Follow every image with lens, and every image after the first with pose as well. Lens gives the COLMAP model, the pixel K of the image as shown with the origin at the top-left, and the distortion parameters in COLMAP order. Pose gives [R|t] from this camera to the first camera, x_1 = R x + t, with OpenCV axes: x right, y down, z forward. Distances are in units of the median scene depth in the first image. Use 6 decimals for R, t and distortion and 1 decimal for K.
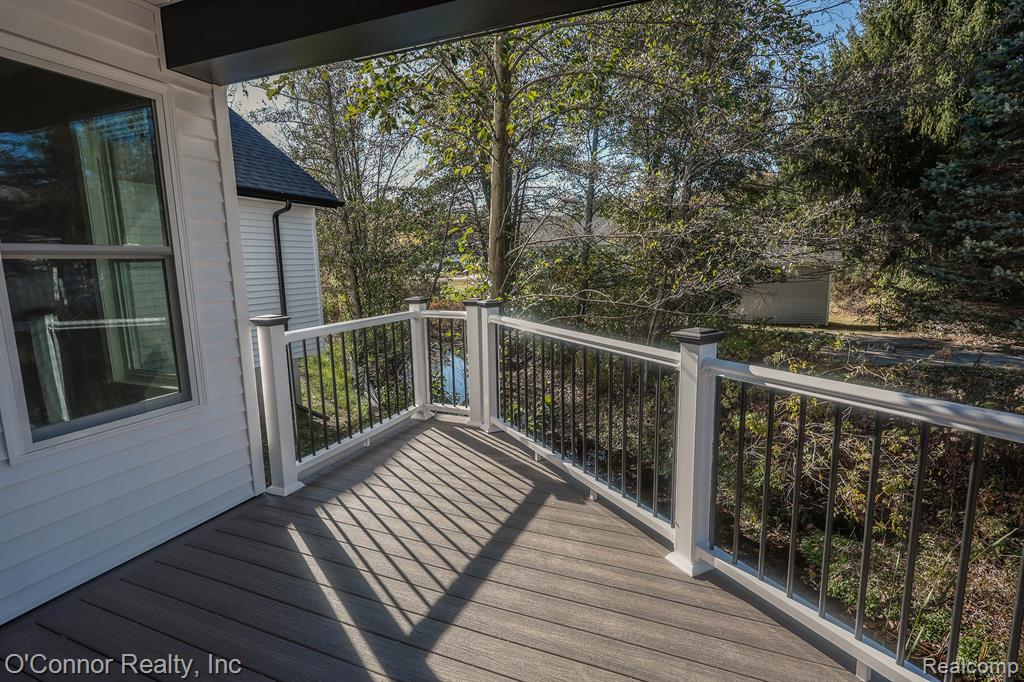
lens RADIAL K [[493.6, 0, 511.2], [0, 493.6, 336.8], [0, 0, 1]] dist [0.003736, 0.000703]
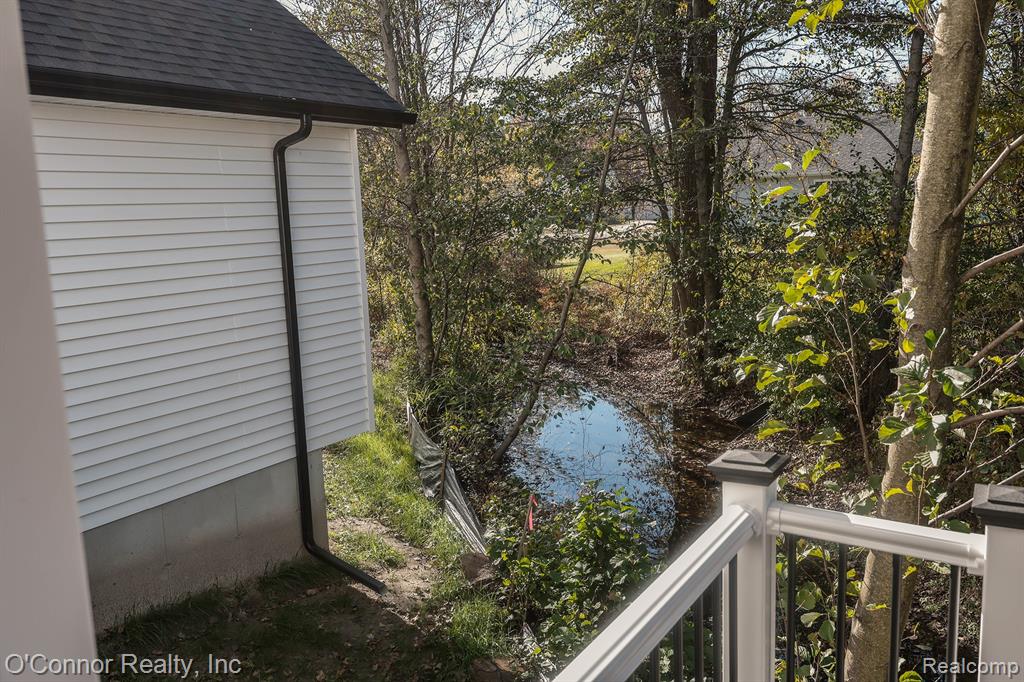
lens RADIAL K [[838.8, 0, 515.9], [0, 838.8, 343.5], [0, 0, 1]] dist [0.004146, -0.007695]
pose [[0.986120, 0.013286, -0.165504, -0.255160], [-0.010684, 0.999805, 0.016602, -0.160602], [0.165692, -0.014604, 0.986069, 0.527338]]
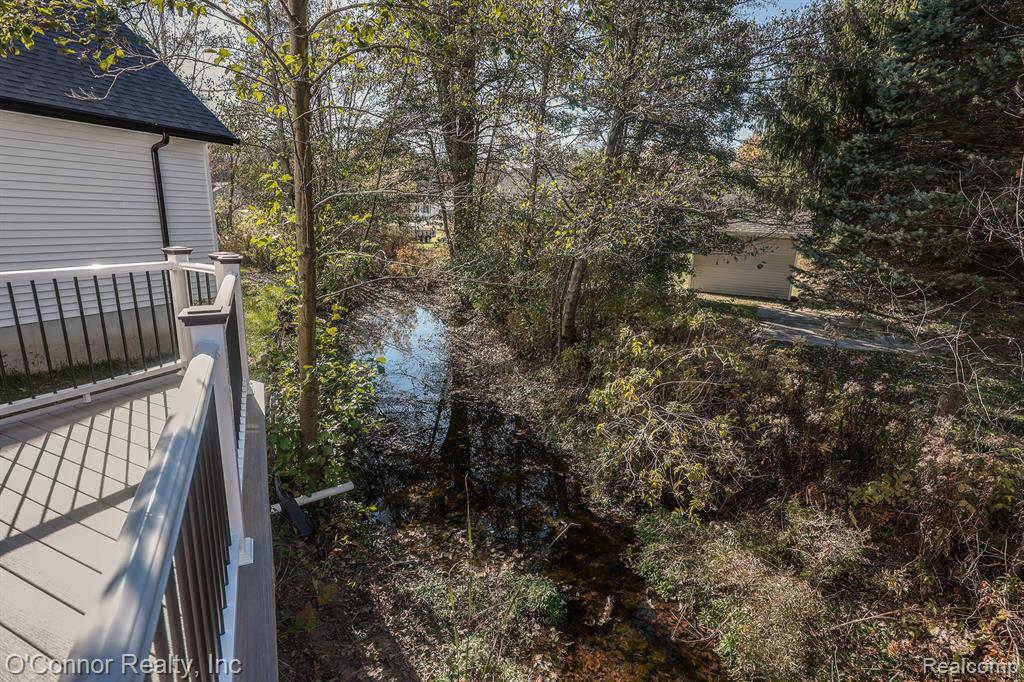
lens RADIAL K [[493.6, 0, 510.7], [0, 493.6, 340.2], [0, 0, 1]] dist [0.003736, 0.000703]
pose [[0.997849, 0.065184, -0.006971, 0.483178], [-0.064161, 0.992902, 0.100141, -0.042662], [0.013449, -0.099478, 0.994949, 0.061937]]
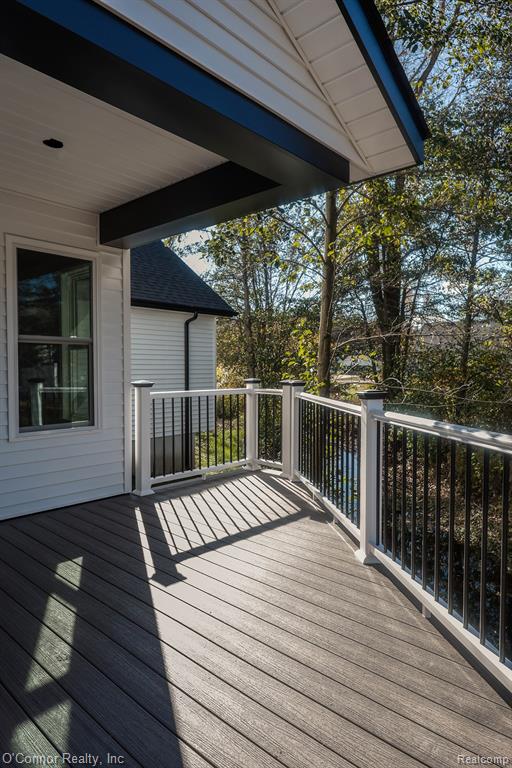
lens RADIAL K [[475.5, 0, 254.9], [0, 475.5, 381.3], [0, 0, 1]] dist [-0.005909, -0.000279]
pose [[0.940488, 0.029323, -0.338559, 0.277621], [-0.069267, 0.991896, -0.106509, 0.070630], [0.332692, 0.123621, 0.934898, -0.242779]]
